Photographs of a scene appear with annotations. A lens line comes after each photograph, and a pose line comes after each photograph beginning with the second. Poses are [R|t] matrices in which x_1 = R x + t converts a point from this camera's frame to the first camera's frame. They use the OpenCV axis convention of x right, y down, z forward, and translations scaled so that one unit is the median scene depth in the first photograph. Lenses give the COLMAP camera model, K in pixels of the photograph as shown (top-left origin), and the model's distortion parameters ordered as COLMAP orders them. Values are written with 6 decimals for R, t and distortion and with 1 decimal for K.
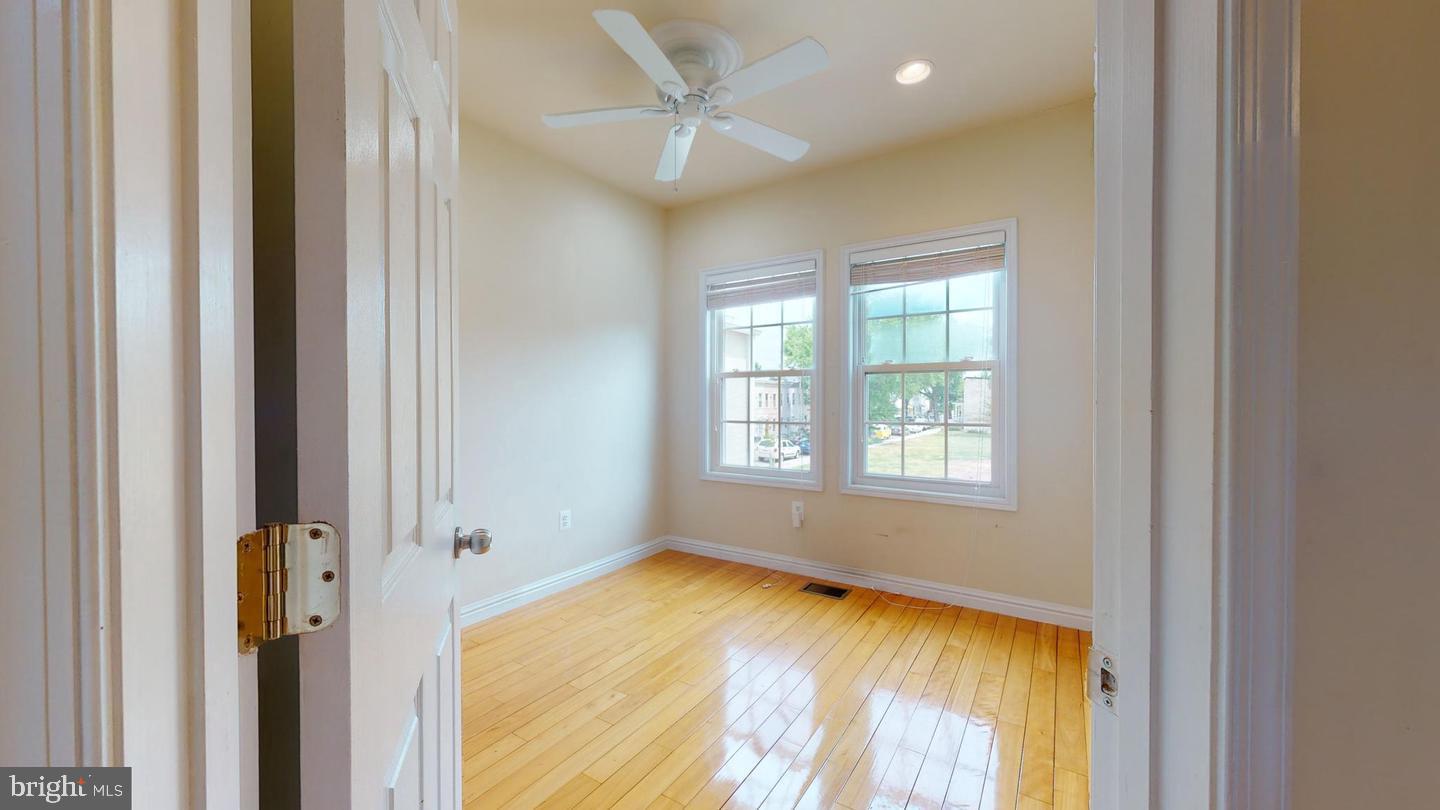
lens RADIAL K [[528.6, 0, 719.6], [0, 528.6, 402.7], [0, 0, 1]] dist [-0.000077, 0.000024]
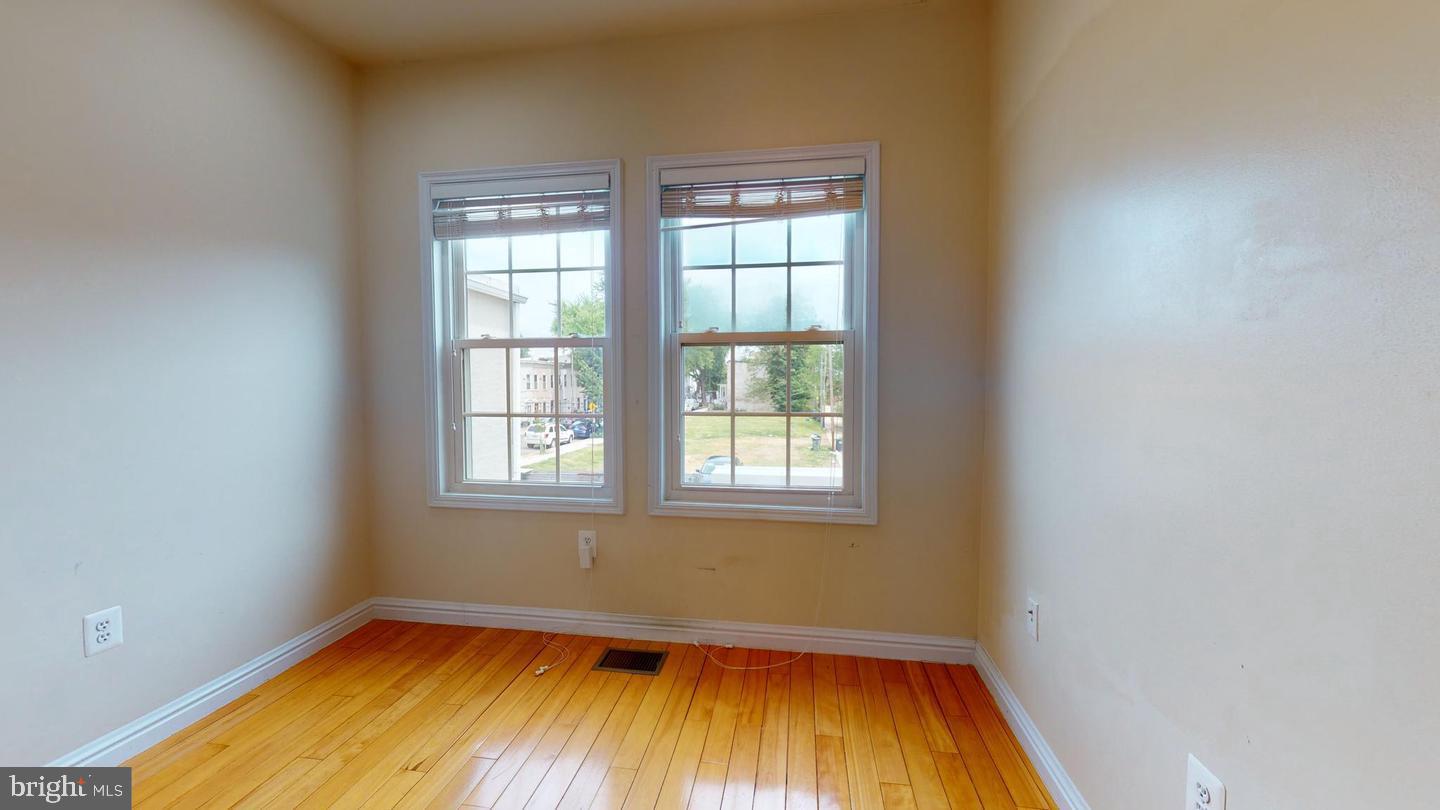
lens RADIAL K [[528.6, 0, 720.7], [0, 528.6, 405.6], [0, 0, 1]] dist [-0.000077, 0.000024]
pose [[0.910832, -0.019928, 0.412296, 0.028021], [0.003435, 0.999165, 0.040705, -0.001945], [-0.412763, -0.035660, 0.910140, 0.325778]]
